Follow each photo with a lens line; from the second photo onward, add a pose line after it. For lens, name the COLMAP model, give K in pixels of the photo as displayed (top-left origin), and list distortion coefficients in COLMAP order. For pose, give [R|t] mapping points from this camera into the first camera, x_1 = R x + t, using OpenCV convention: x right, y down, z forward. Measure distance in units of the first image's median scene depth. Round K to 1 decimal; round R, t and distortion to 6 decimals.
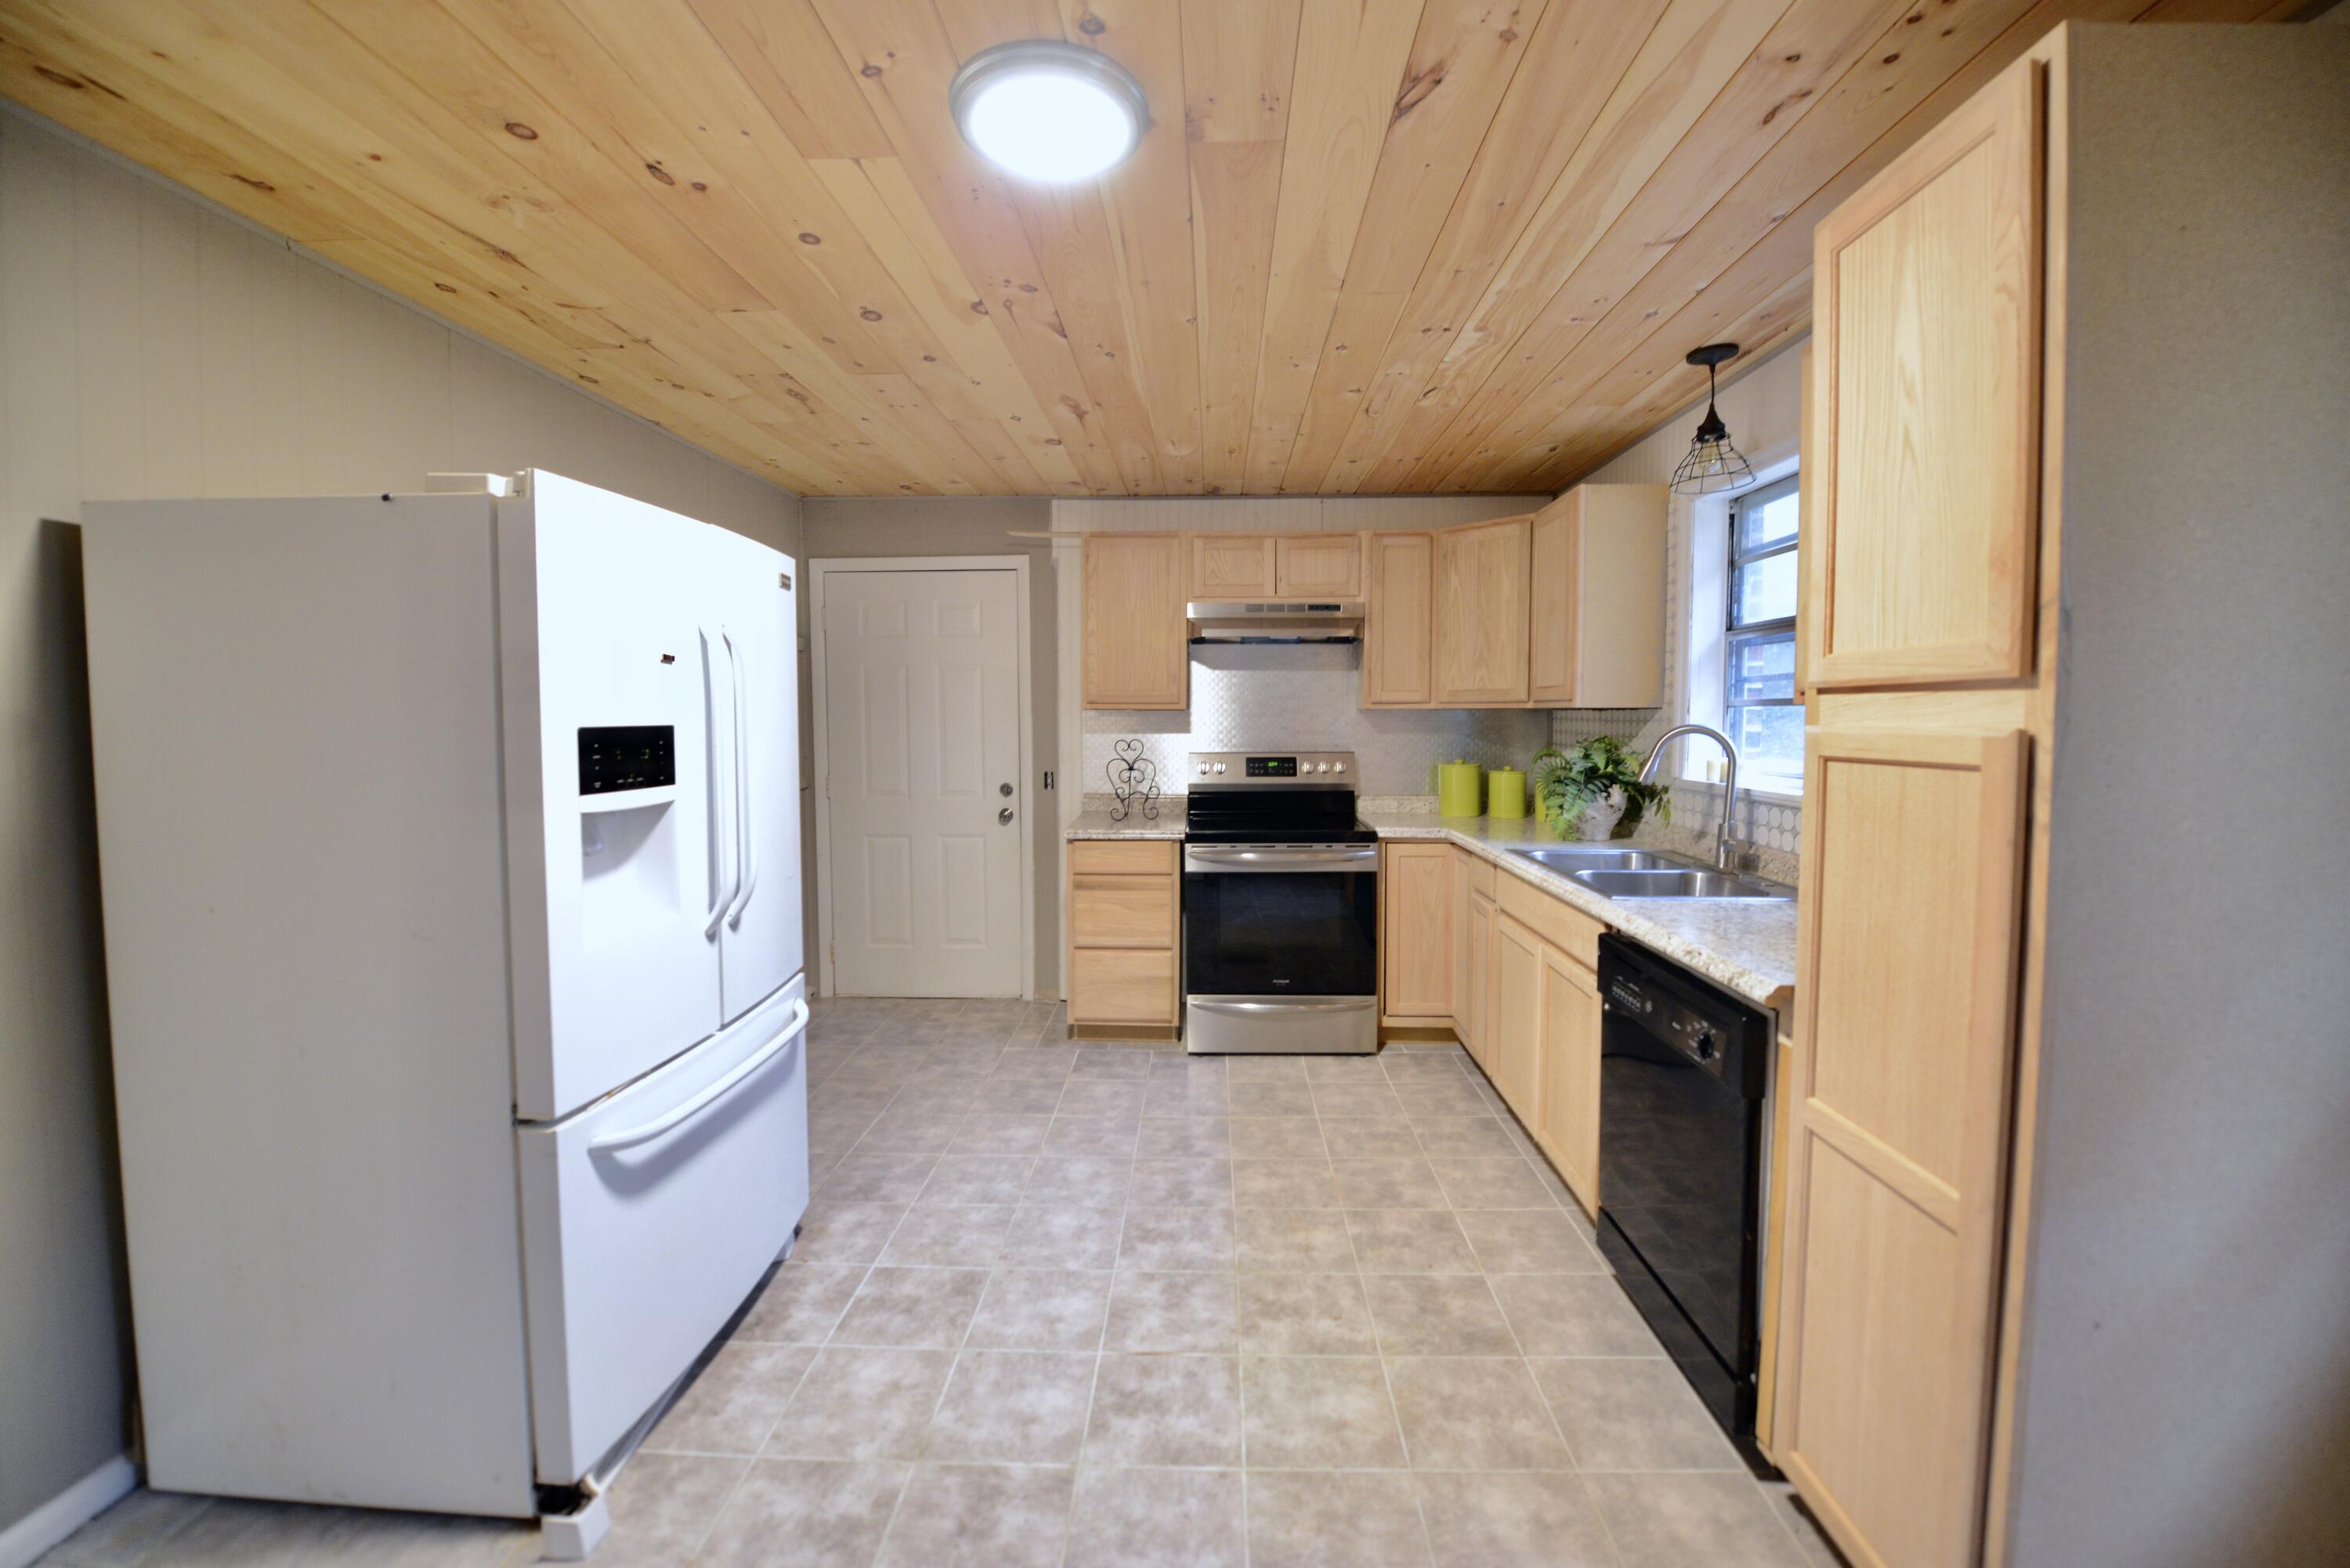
lens RADIAL K [[934.1, 0, 1181.6], [0, 934.1, 765.4], [0, 0, 1]] dist [-0.020316, -0.000984]
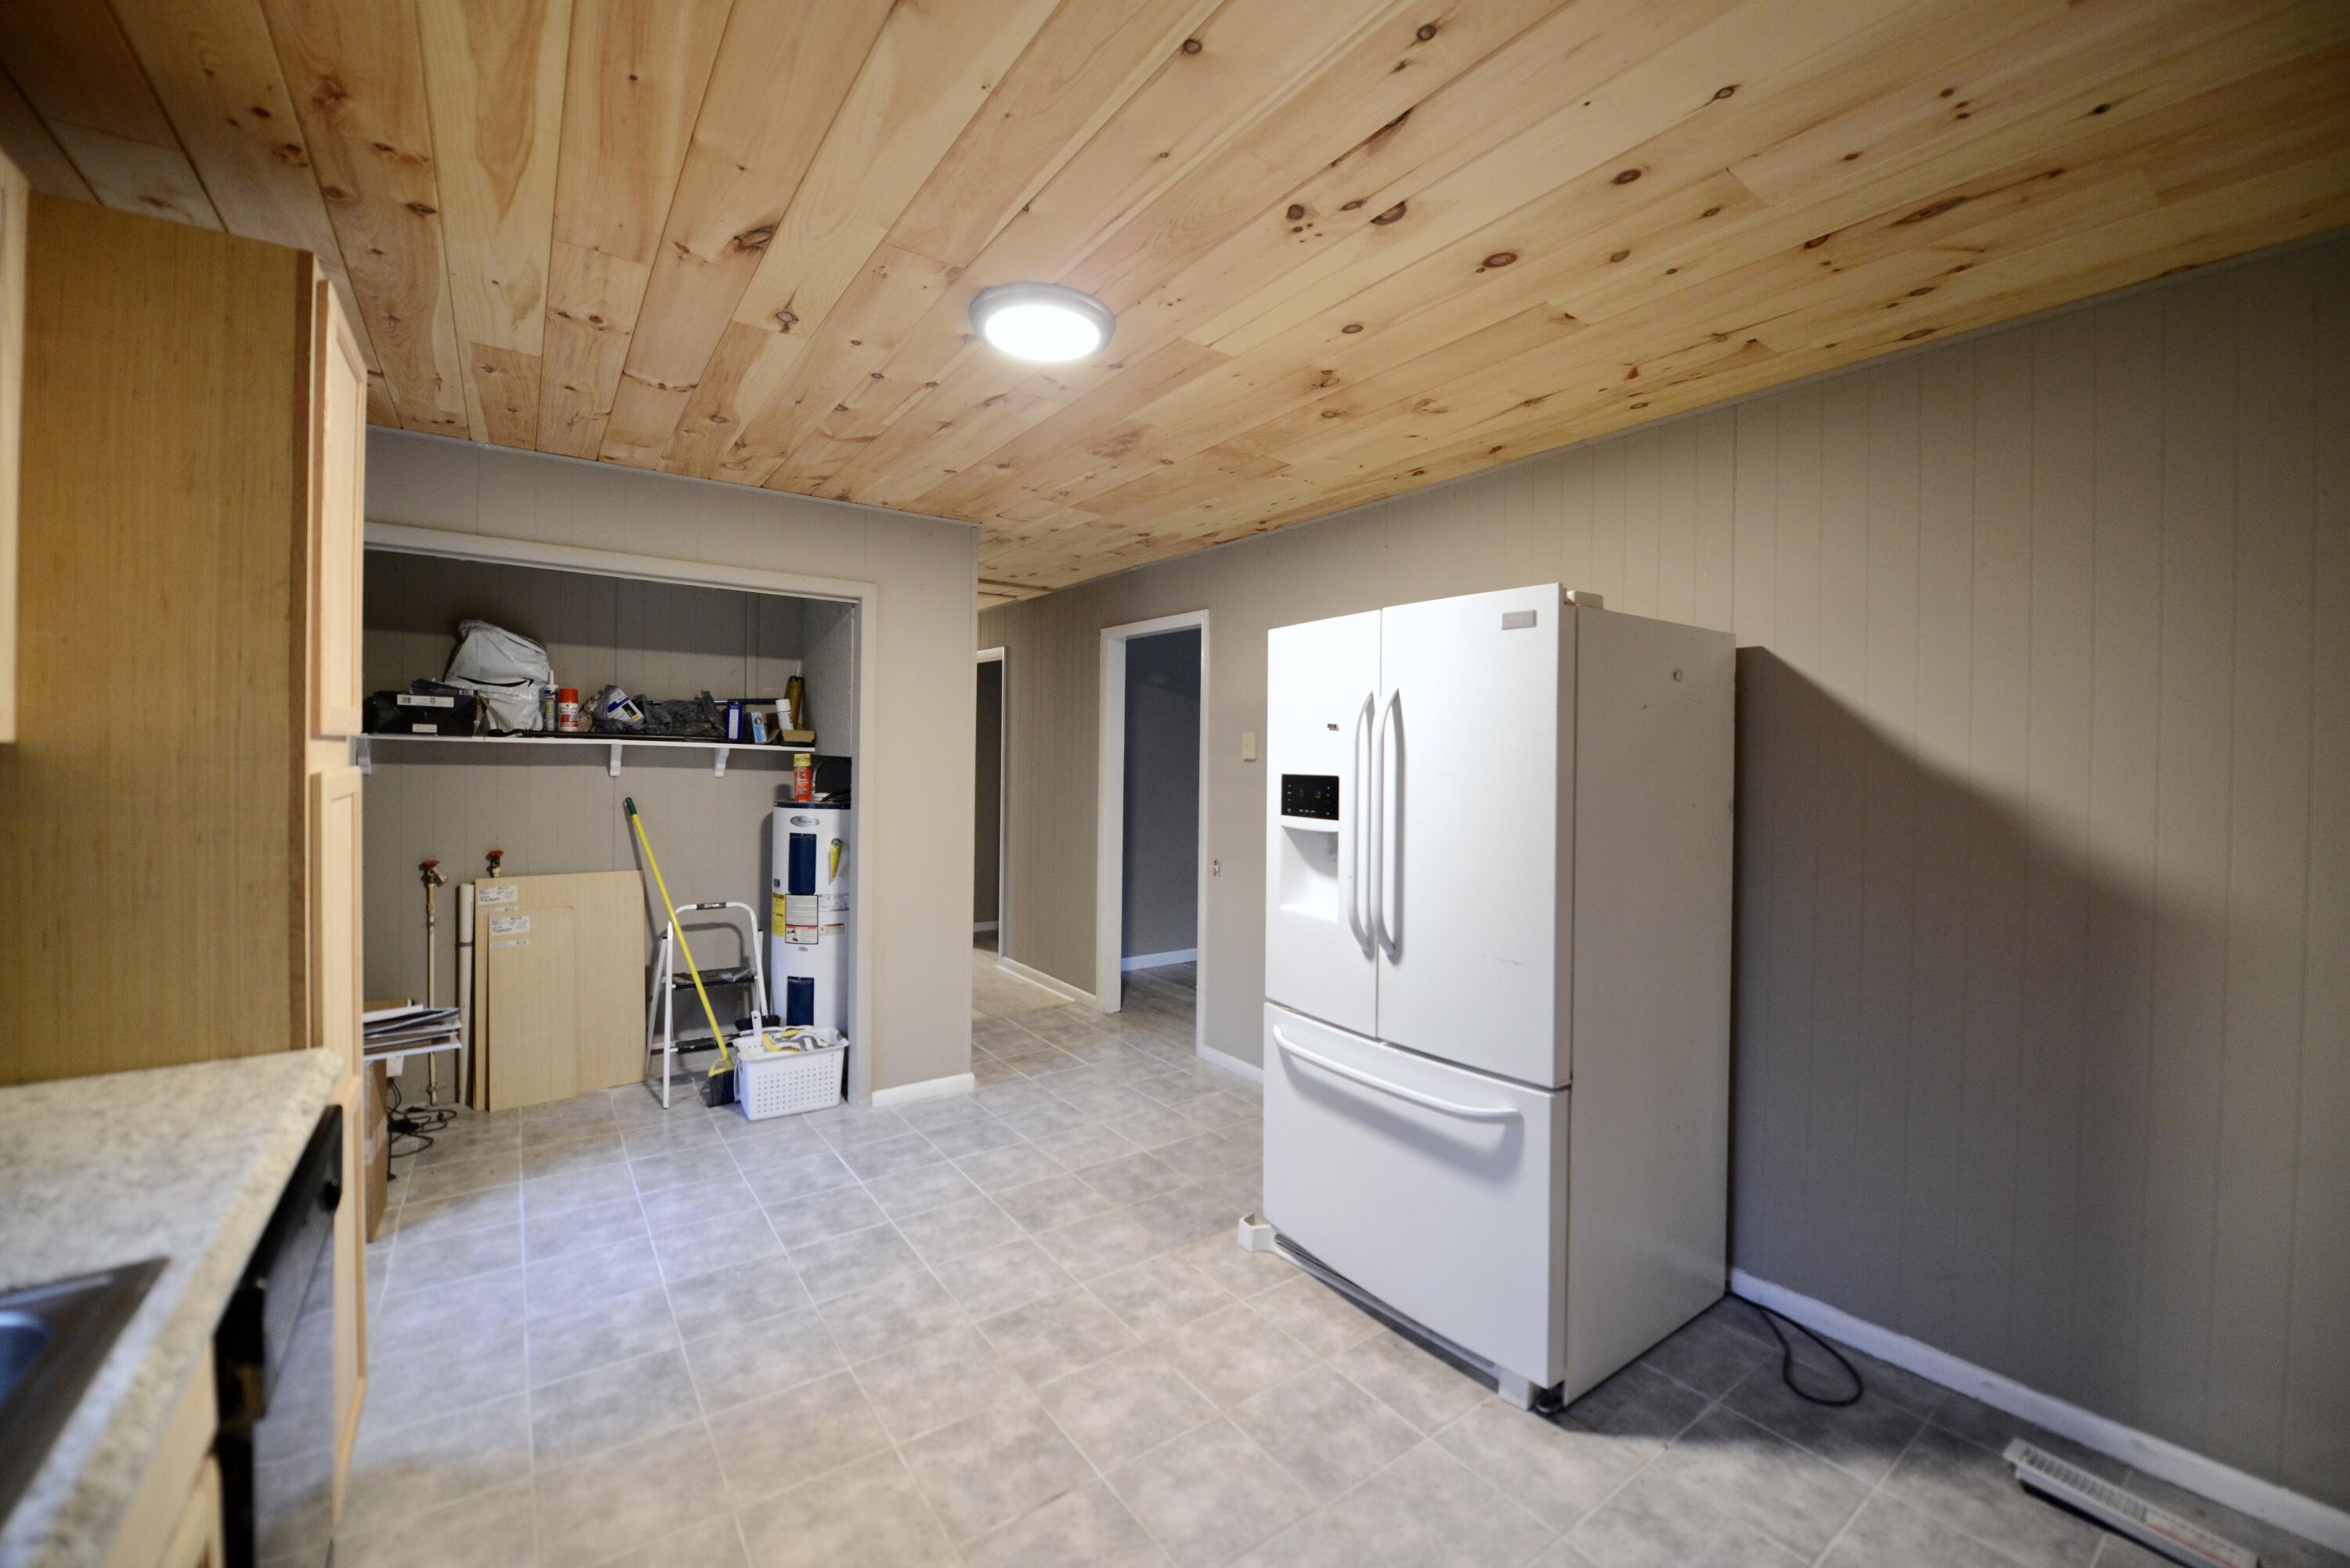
lens RADIAL K [[934.1, 0, 1181.6], [0, 934.1, 765.4], [0, 0, 1]] dist [-0.020316, -0.000984]
pose [[-0.786825, -0.003986, -0.617163, 0.391976], [-0.046723, 0.997494, 0.053126, -0.102247], [0.615405, 0.070637, -0.785039, 1.642301]]
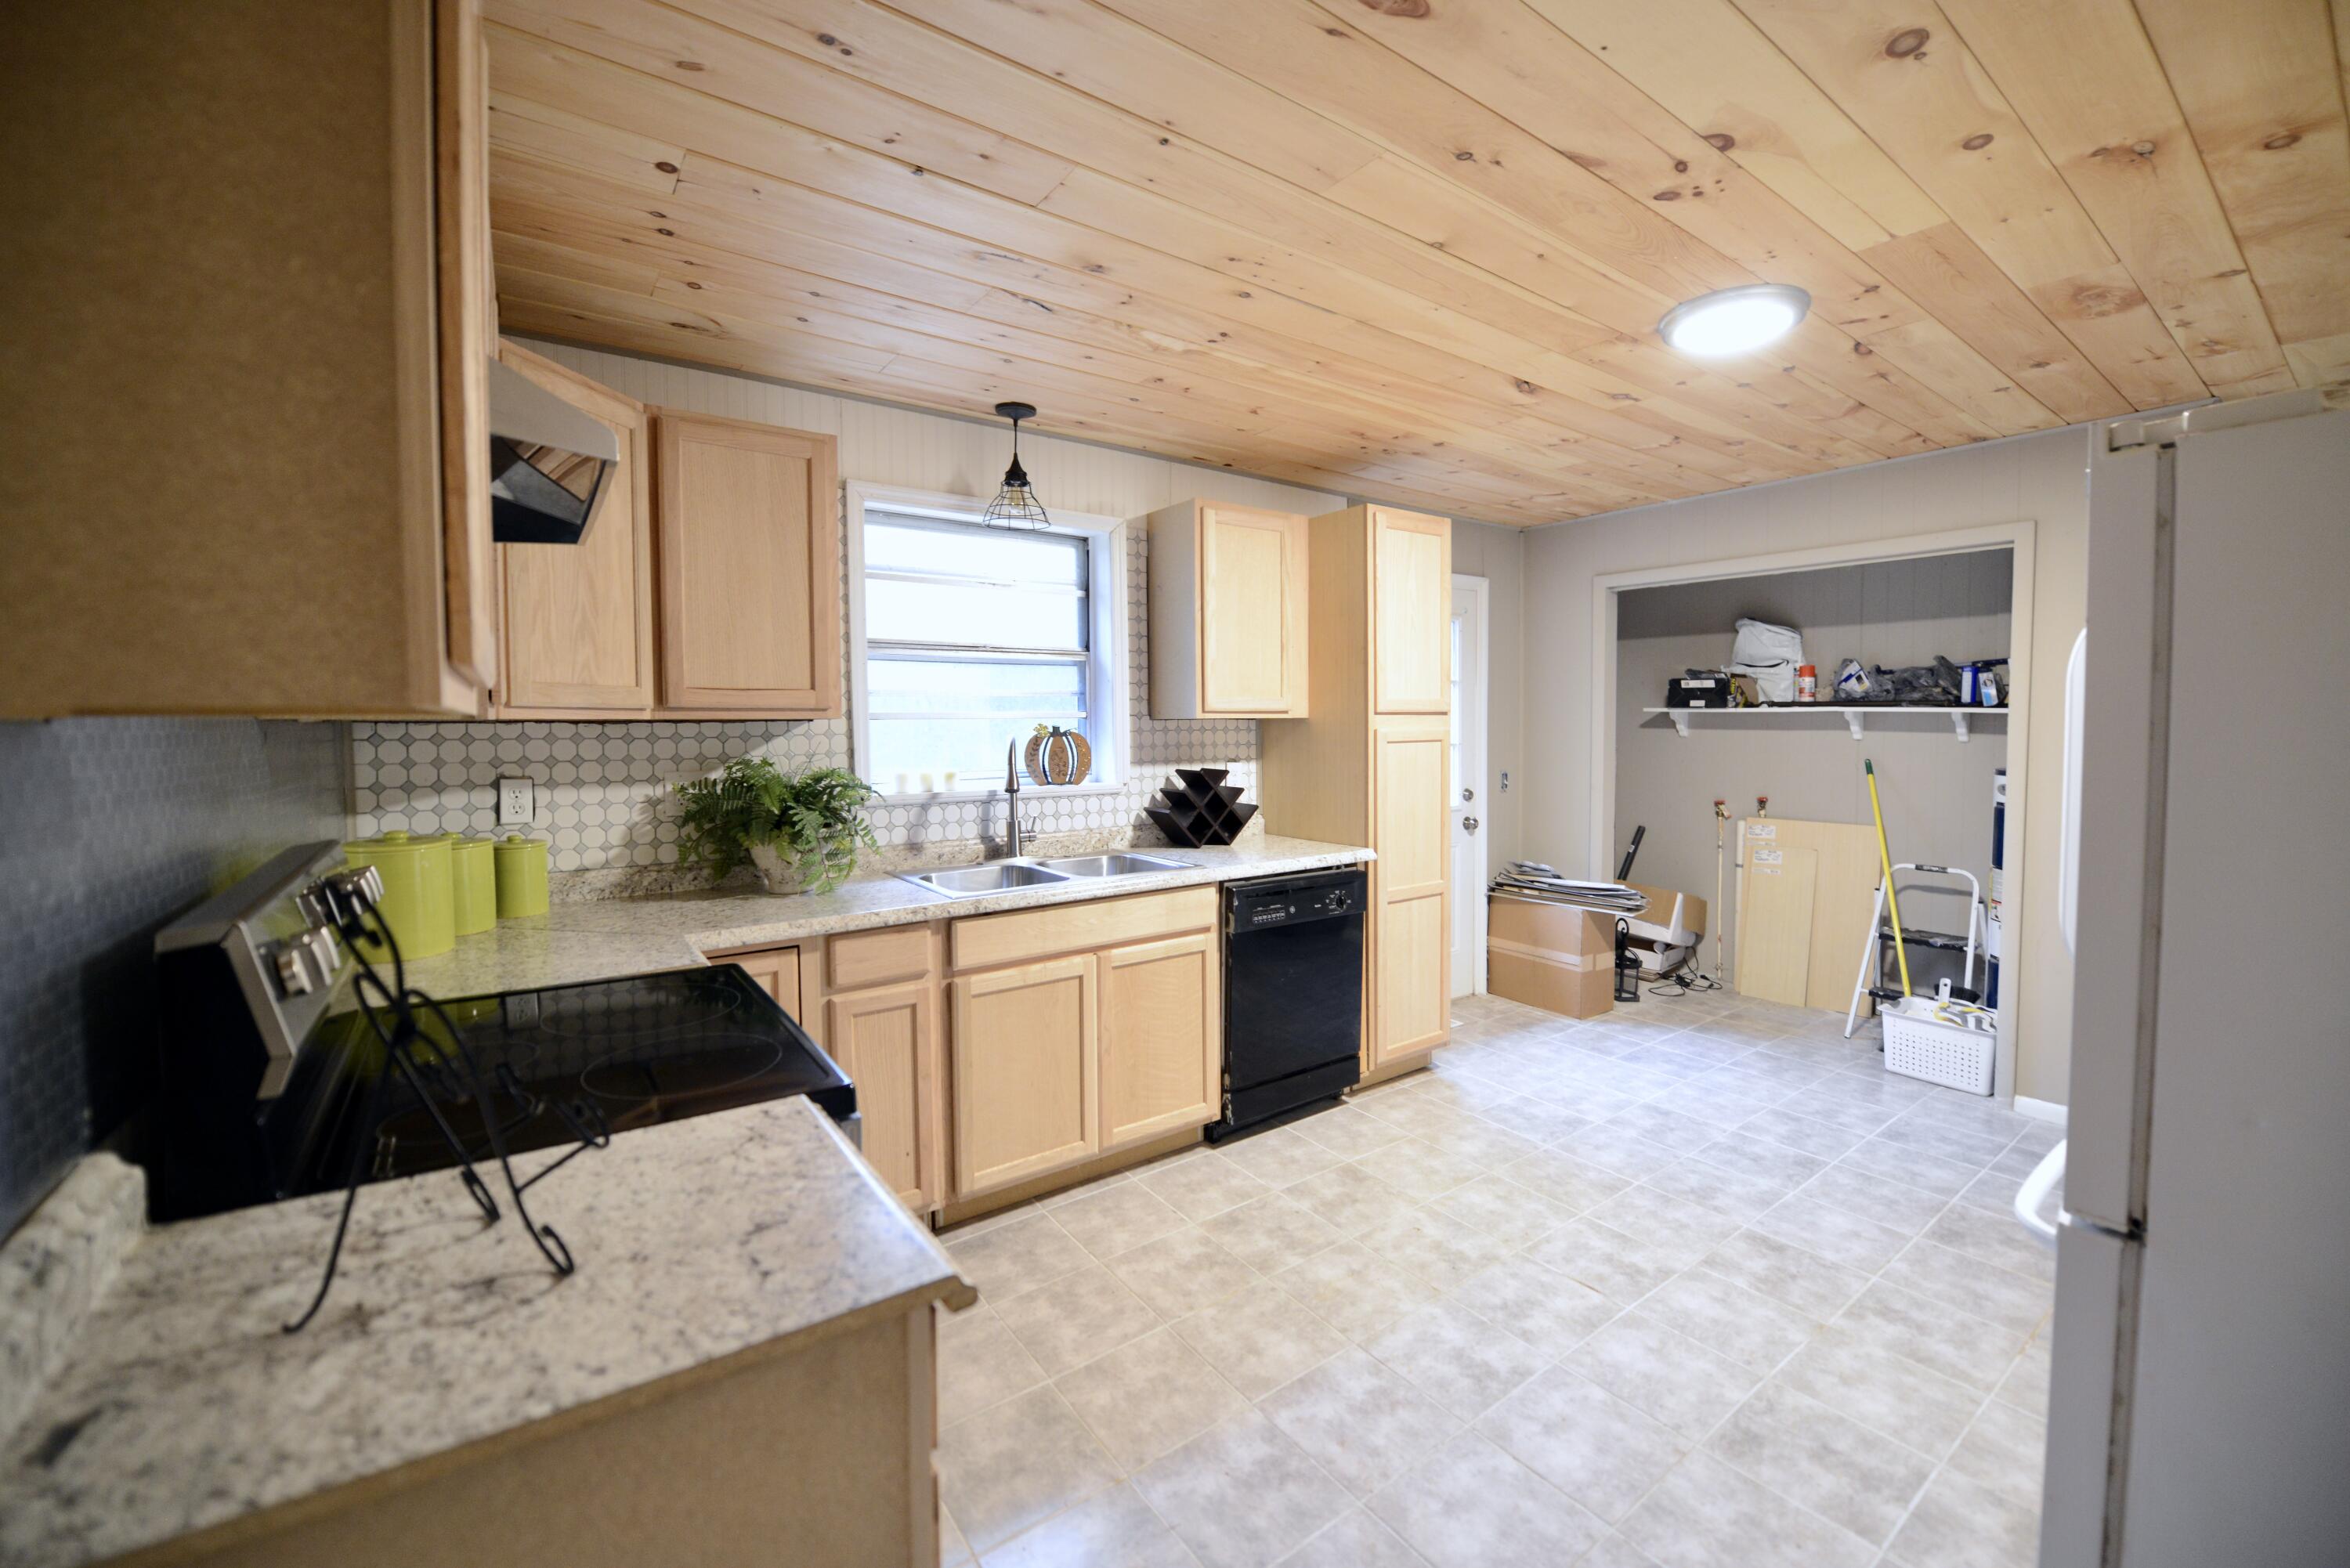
lens RADIAL K [[934.1, 0, 1181.6], [0, 934.1, 765.4], [0, 0, 1]] dist [-0.020316, -0.000984]
pose [[-0.613525, -0.031882, 0.789031, -0.581041], [0.049913, 0.995621, 0.079040, -0.110712], [-0.788096, 0.087876, -0.609247, 1.949929]]
